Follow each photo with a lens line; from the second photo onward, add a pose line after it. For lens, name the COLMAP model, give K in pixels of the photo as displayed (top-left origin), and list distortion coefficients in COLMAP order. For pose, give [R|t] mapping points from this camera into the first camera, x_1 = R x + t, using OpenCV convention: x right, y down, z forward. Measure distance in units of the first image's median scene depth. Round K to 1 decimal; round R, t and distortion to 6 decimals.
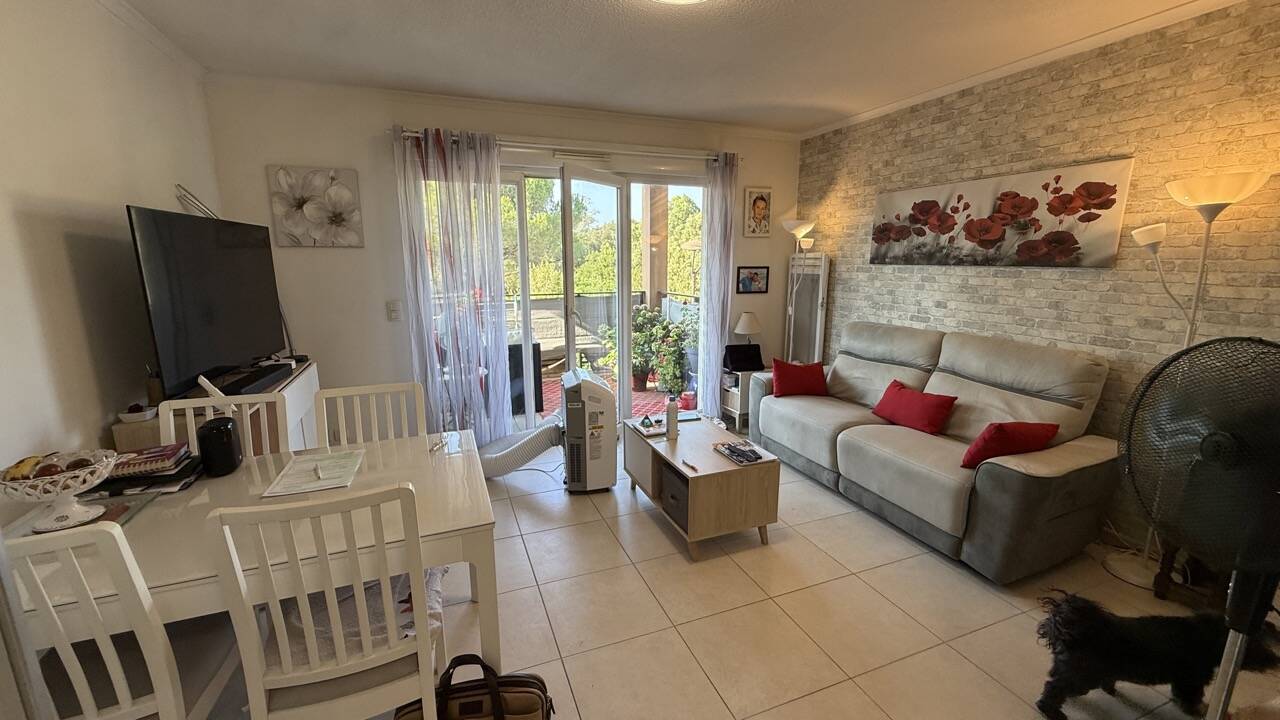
lens RADIAL K [[508.2, 0, 634.5], [0, 508.2, 361.5], [0, 0, 1]] dist [-0.002848, 0.000318]
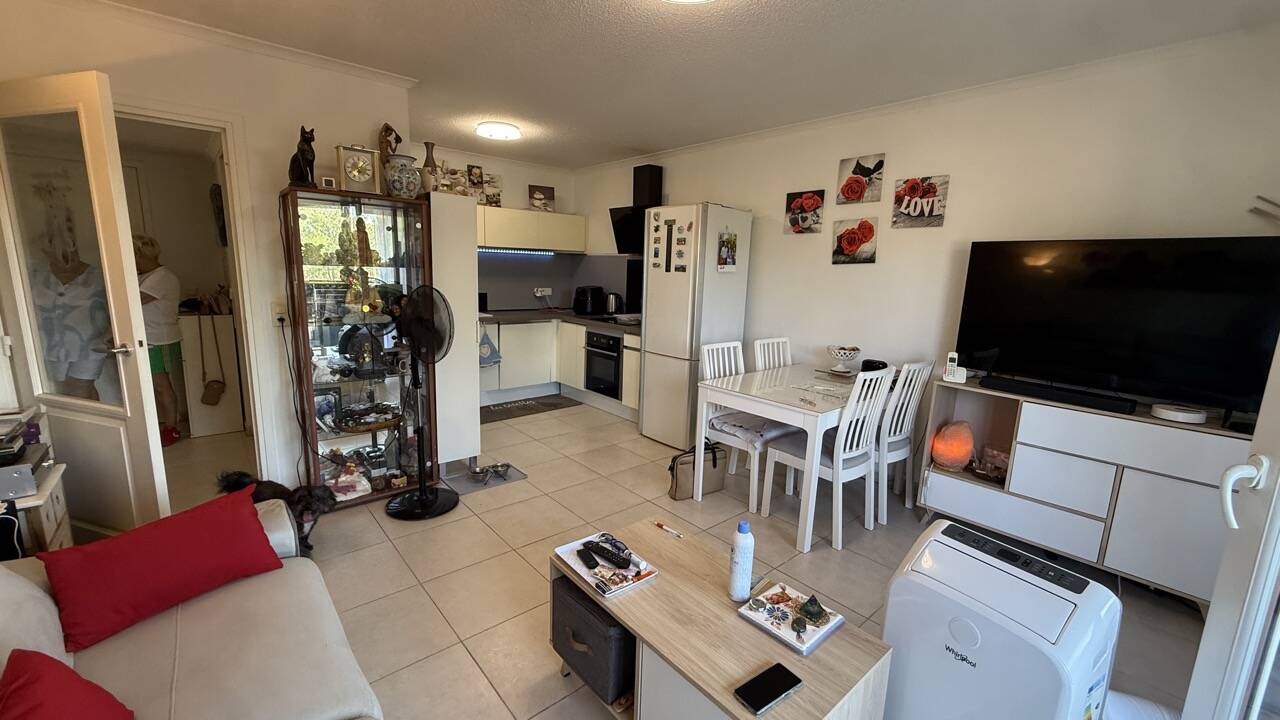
lens RADIAL K [[508.2, 0, 633.5], [0, 508.2, 358.8], [0, 0, 1]] dist [-0.002848, 0.000318]
pose [[-0.945082, 0.031402, -0.325320, 0.309653], [-0.091565, 0.930073, 0.355782, -0.237342], [0.313743, 0.366031, -0.876120, 1.203899]]
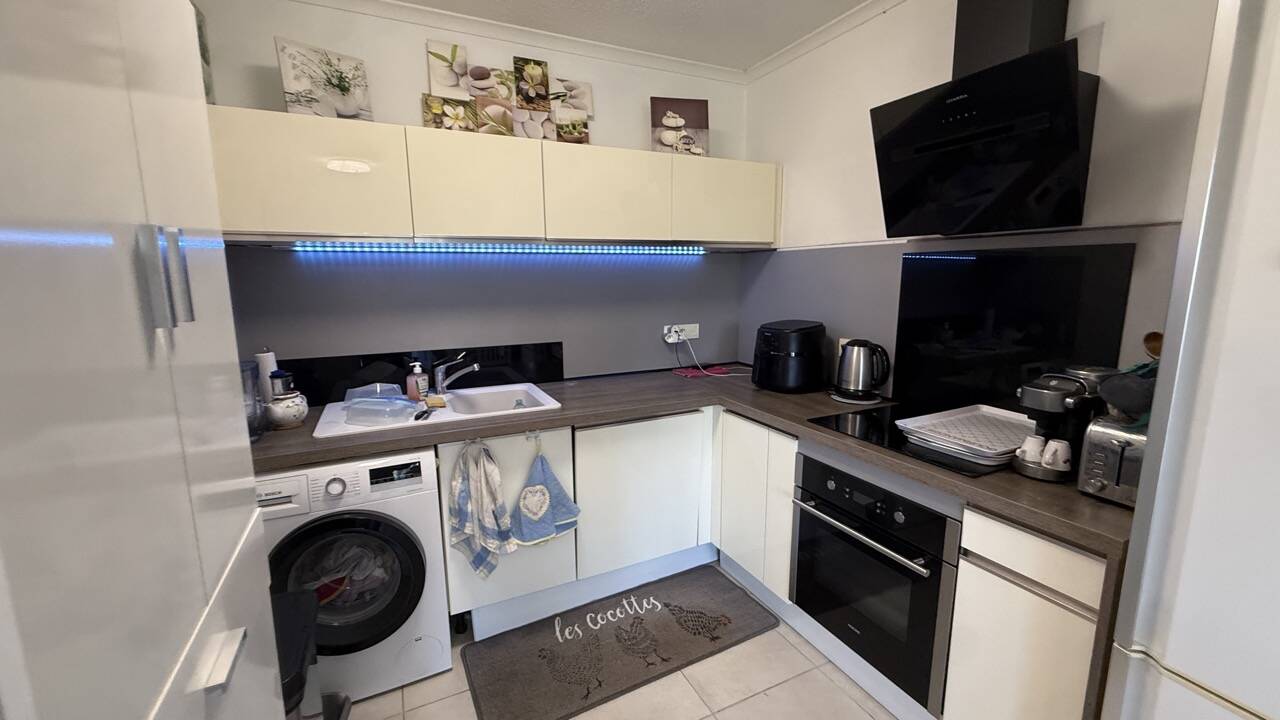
lens RADIAL K [[508.2, 0, 636.7], [0, 508.2, 362.0], [0, 0, 1]] dist [-0.002848, 0.000318]
pose [[-0.996985, 0.025278, -0.073363, 0.153890], [-0.002734, 0.933420, 0.358775, -0.043553], [0.077548, 0.357894, -0.930536, 0.218480]]
